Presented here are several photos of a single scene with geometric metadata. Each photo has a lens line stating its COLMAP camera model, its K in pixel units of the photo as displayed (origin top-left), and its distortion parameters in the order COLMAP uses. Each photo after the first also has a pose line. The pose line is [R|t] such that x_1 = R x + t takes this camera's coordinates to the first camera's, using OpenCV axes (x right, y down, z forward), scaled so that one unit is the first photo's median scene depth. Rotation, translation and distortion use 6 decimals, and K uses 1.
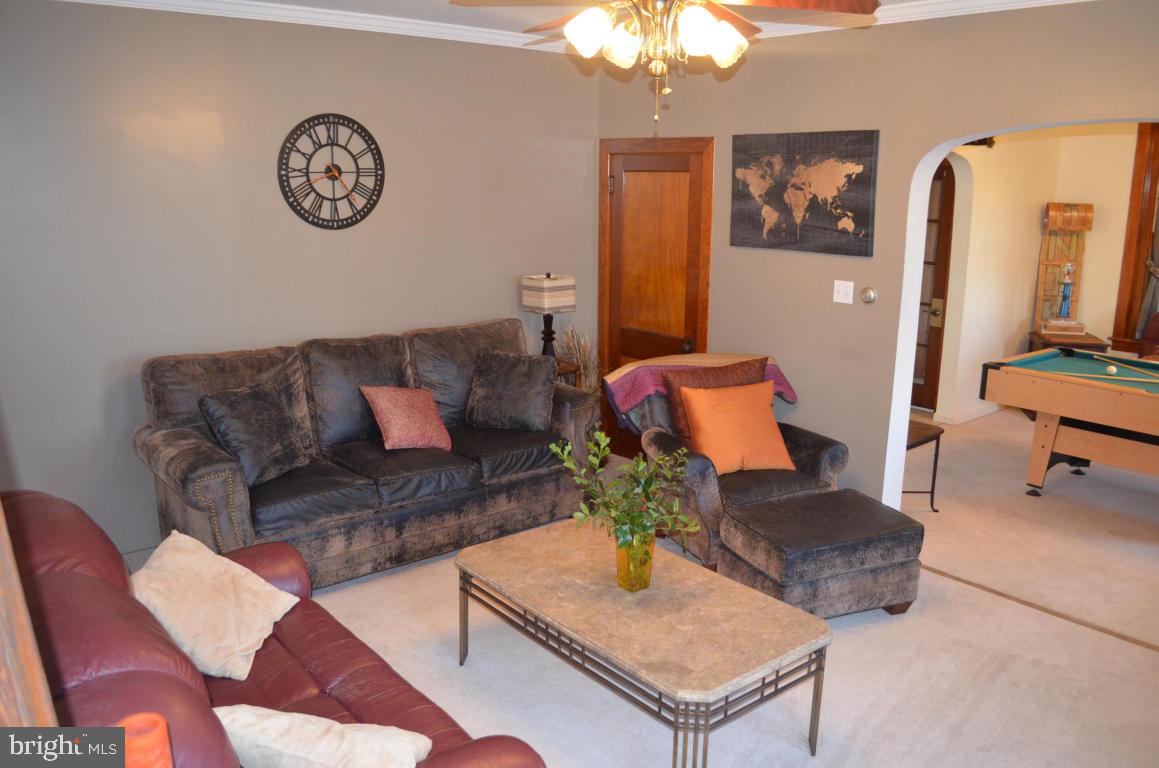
lens RADIAL K [[907.7, 0, 581.8], [0, 907.7, 389.2], [0, 0, 1]] dist [-0.080639, 0.007182]
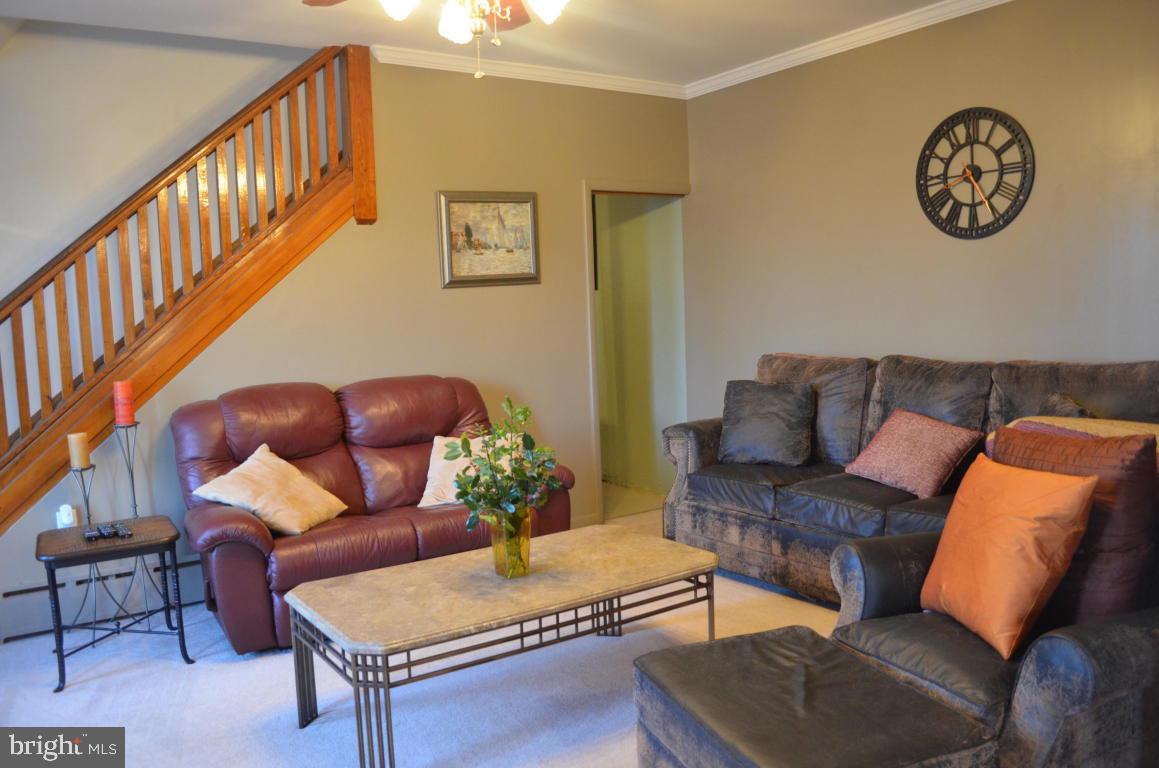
lens RADIAL K [[907.7, 0, 579.5], [0, 907.7, 384.0], [0, 0, 1]] dist [-0.080639, 0.007182]
pose [[-0.089420, 0.077228, -0.992995, 0.643556], [-0.187611, 0.977836, 0.092943, -0.049637], [0.978165, 0.194608, -0.072949, 0.732122]]
